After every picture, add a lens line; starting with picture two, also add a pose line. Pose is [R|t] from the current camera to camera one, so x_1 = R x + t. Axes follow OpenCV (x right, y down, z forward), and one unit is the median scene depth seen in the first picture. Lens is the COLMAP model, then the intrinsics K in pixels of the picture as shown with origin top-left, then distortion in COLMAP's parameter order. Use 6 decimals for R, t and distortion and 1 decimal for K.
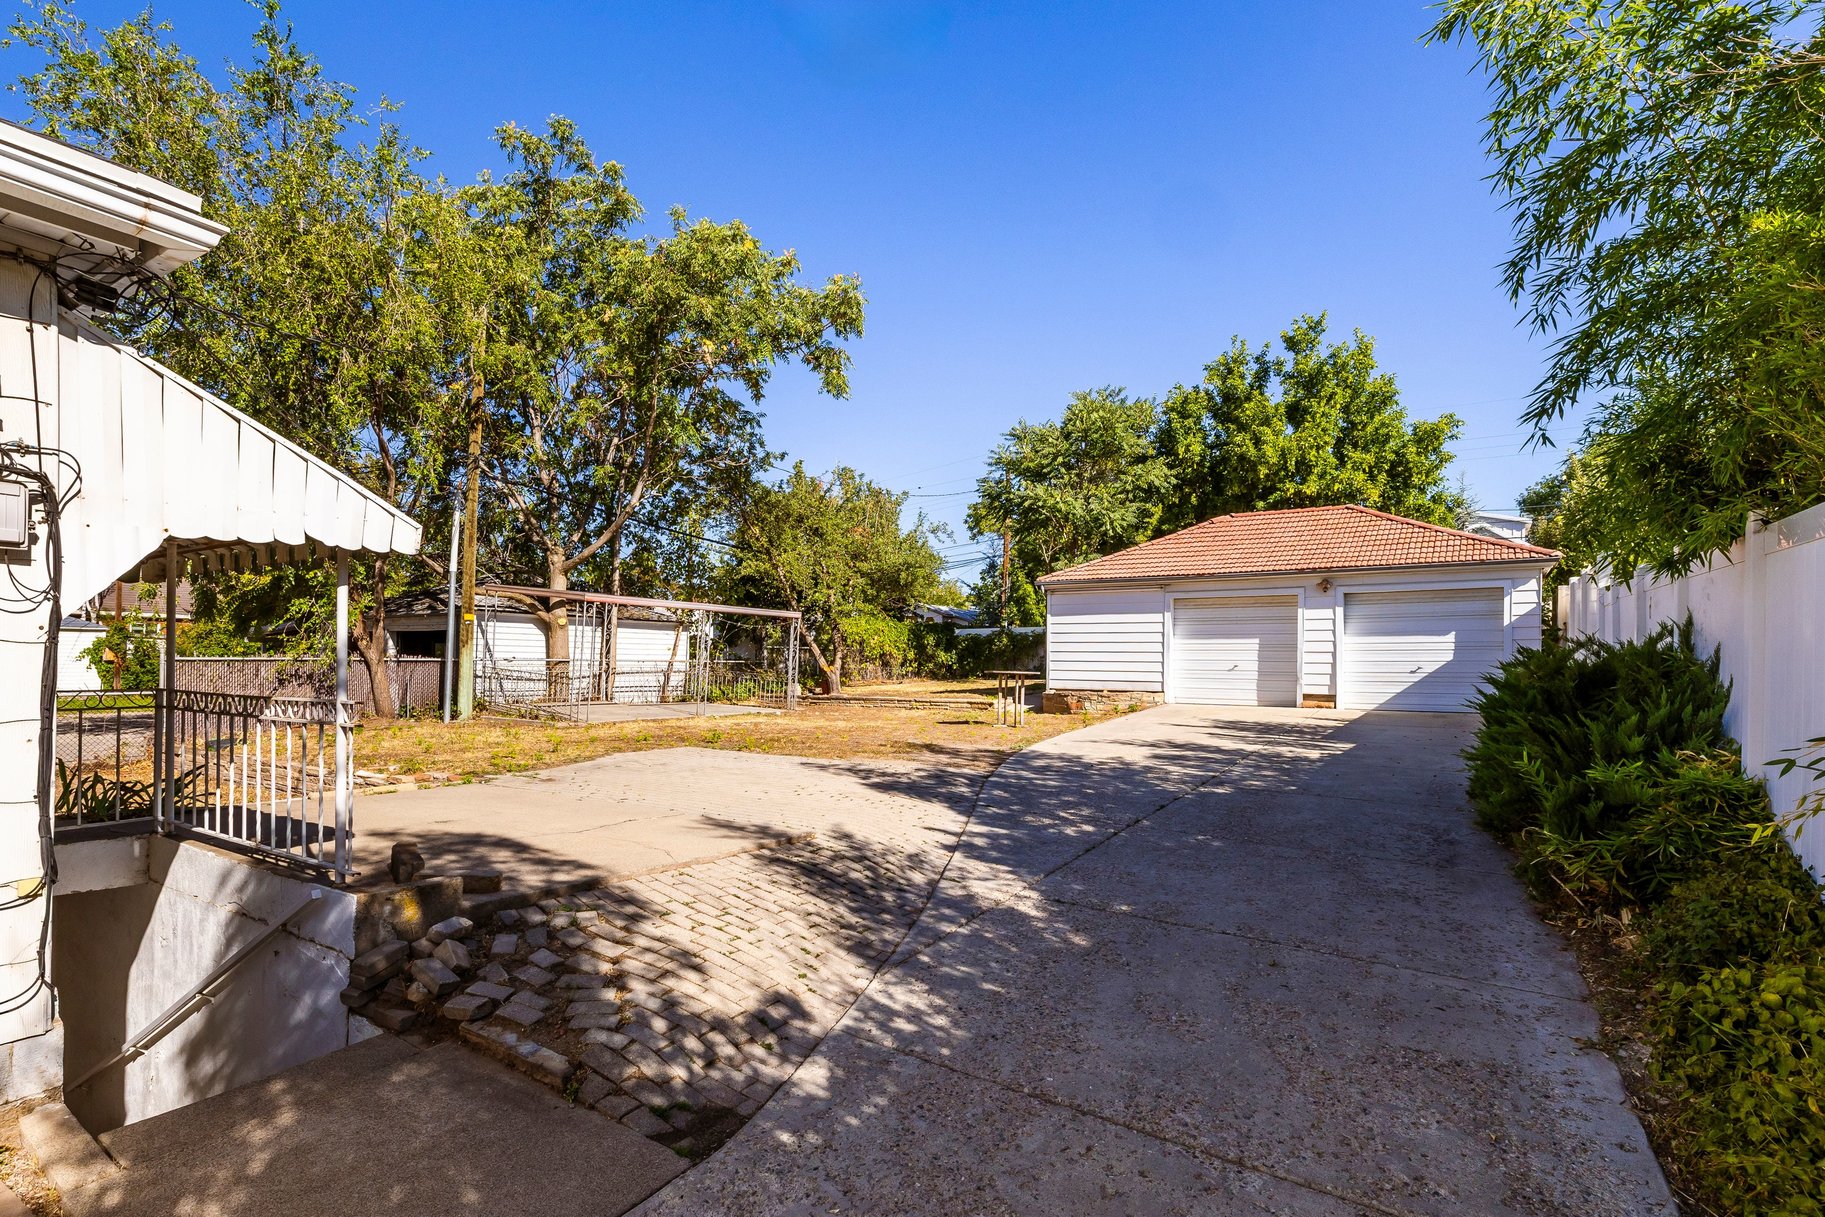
lens RADIAL K [[830.6, 0, 865.6], [0, 830.6, 669.8], [0, 0, 1]] dist [-0.009031, -0.000685]
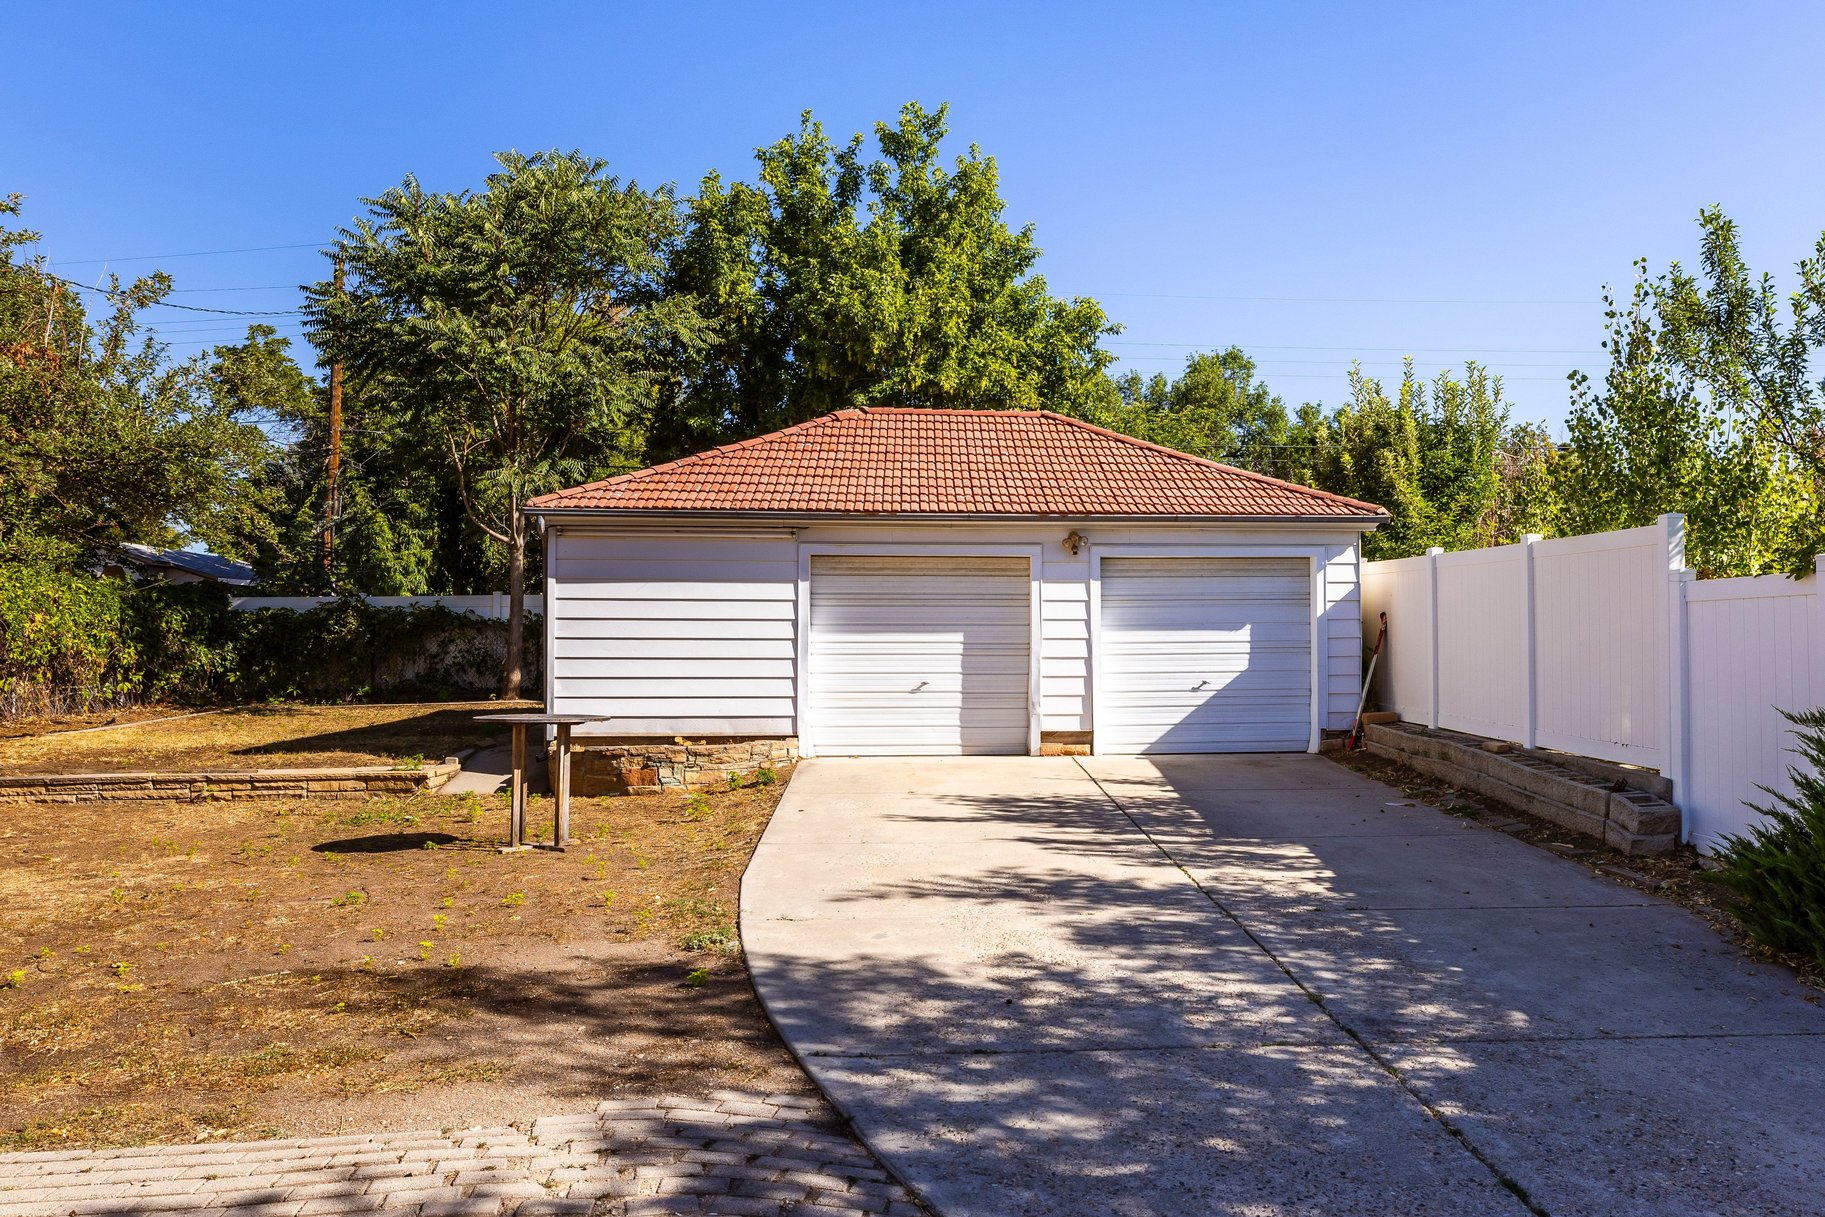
lens RADIAL K [[1305.5, 0, 1012.0], [0, 1305.5, 617.0], [0, 0, 1]] dist [-0.043777, 0.014758]
pose [[0.756858, 0.004922, 0.653561, -0.050392], [0.015173, 0.999570, -0.025099, -0.019244], [-0.653404, 0.028913, 0.756457, 0.236828]]
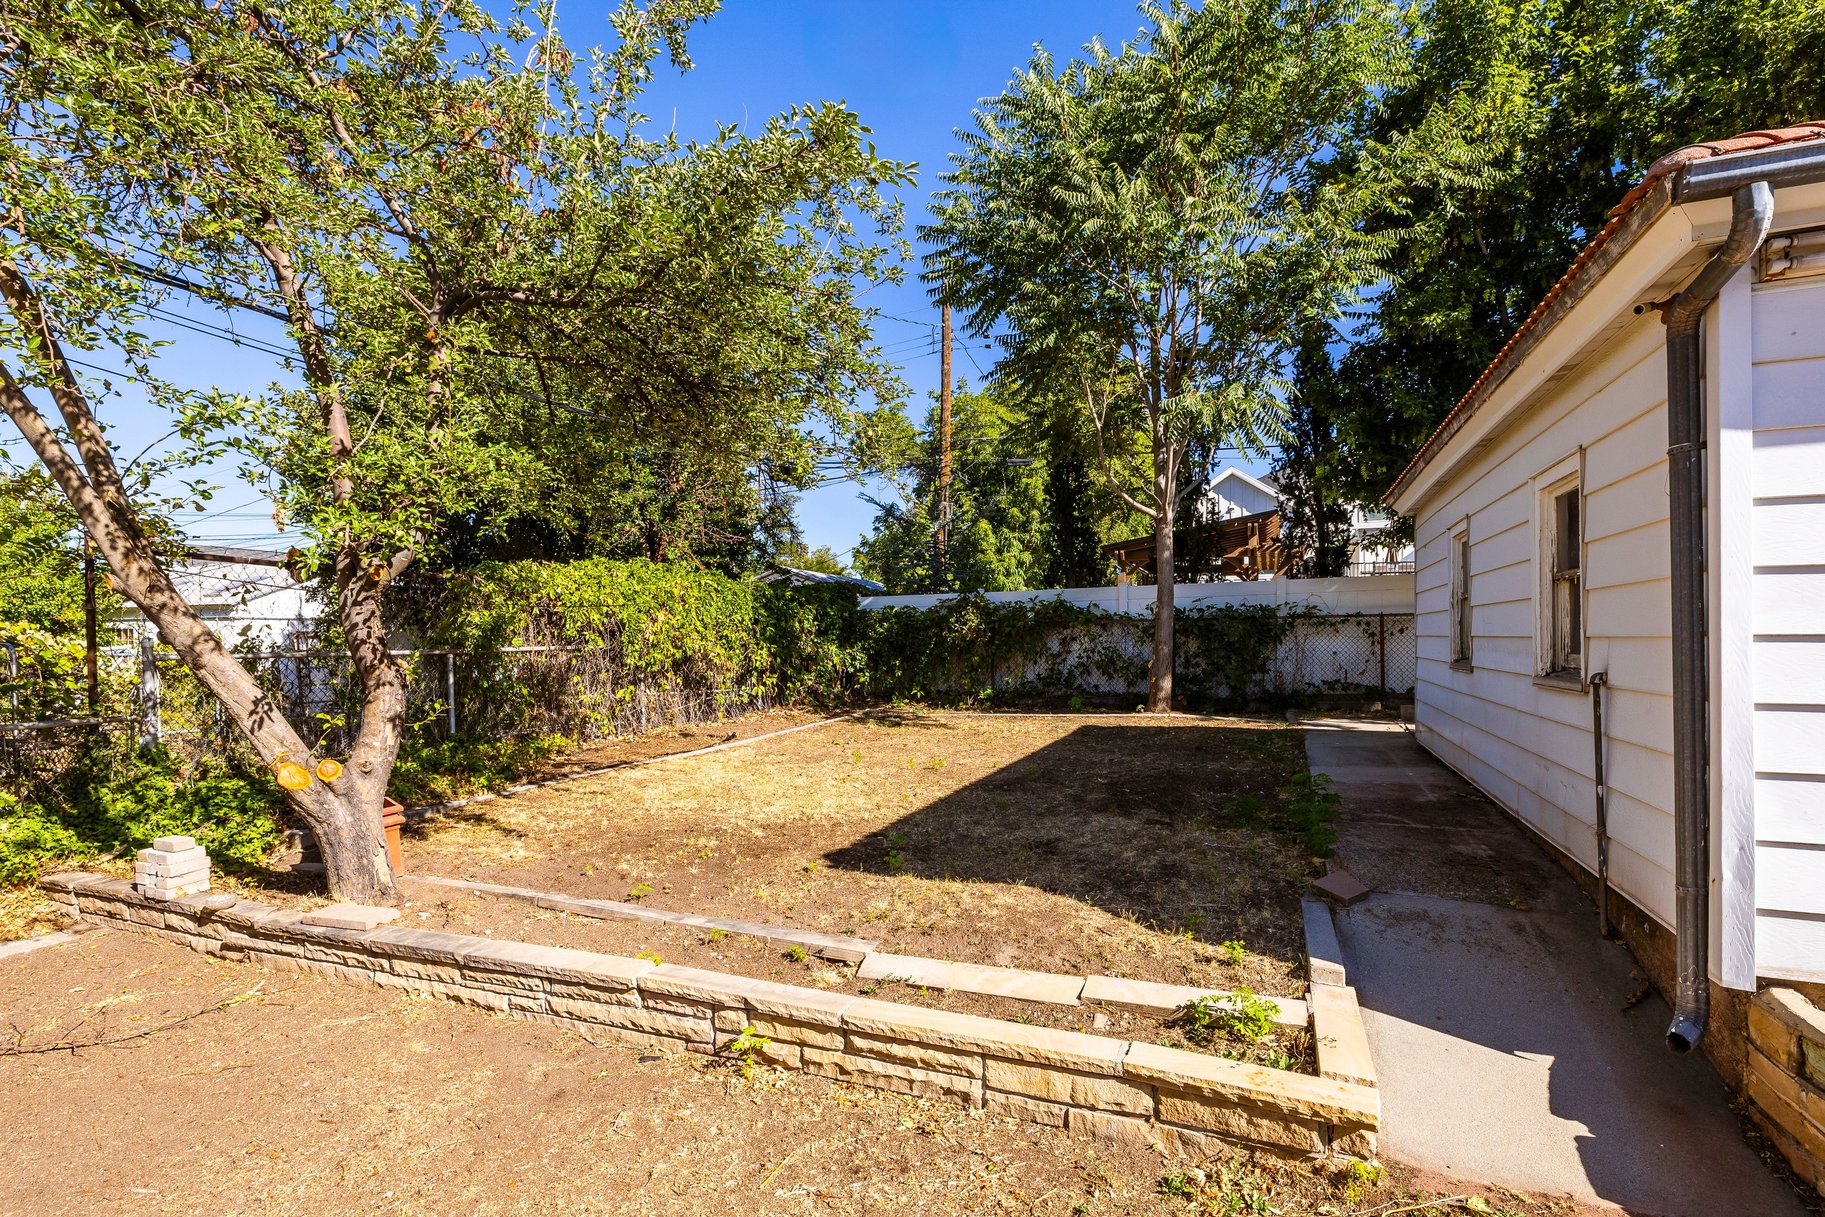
lens RADIAL K [[891.2, 0, 936.9], [0, 891.2, 637.7], [0, 0, 1]] dist [0.002805, 0.000251]
pose [[0.972703, -0.015420, 0.231539, 0.051063], [0.018638, 0.999758, -0.011719, -0.028761], [-0.231302, 0.015715, 0.972755, 0.751514]]
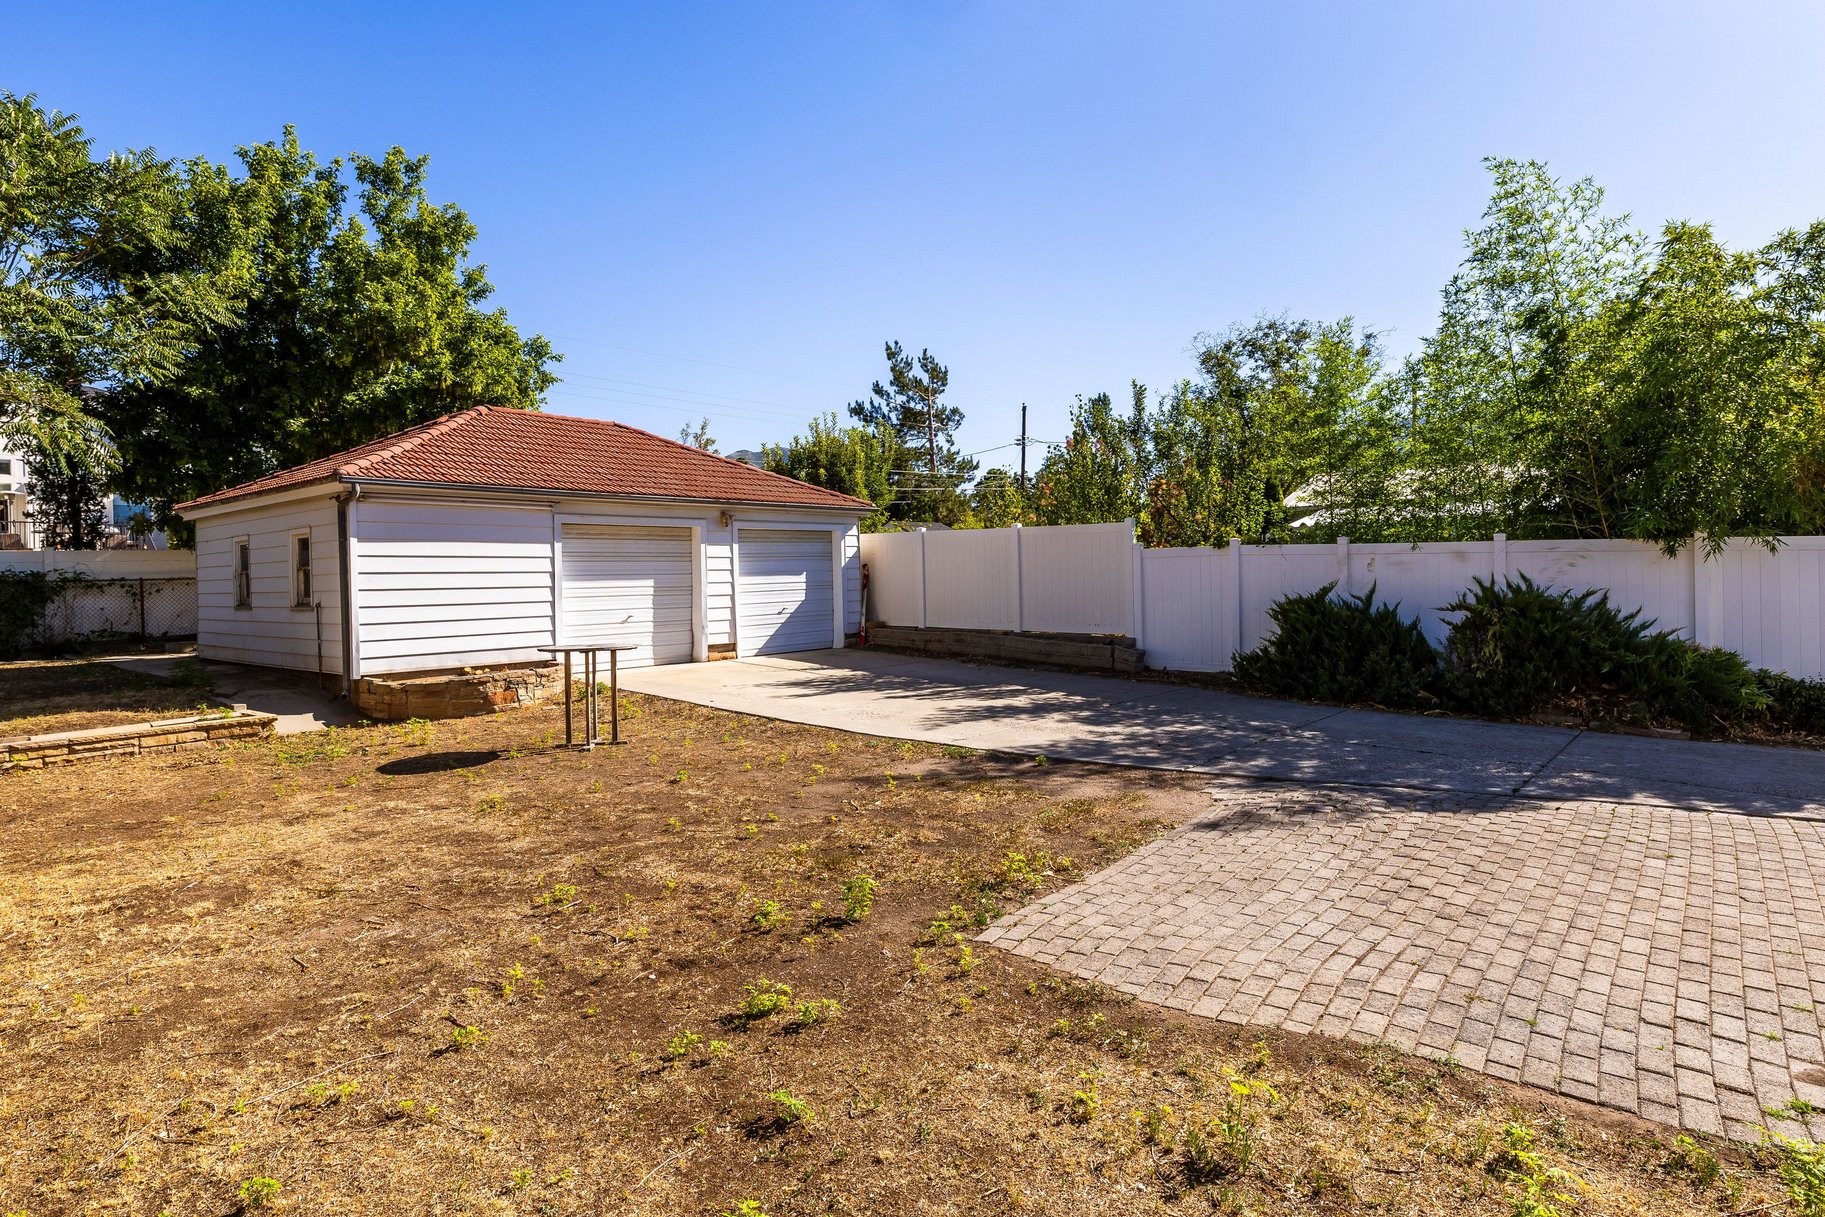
lens RADIAL K [[957.0, 0, 903.7], [0, 957.0, 590.0], [0, 0, 1]] dist [-0.029439, -0.000106]
pose [[0.093934, -0.022190, 0.995331, -0.299242], [0.036399, 0.999160, 0.018840, -0.026991], [-0.994913, 0.034460, 0.094663, 0.499357]]
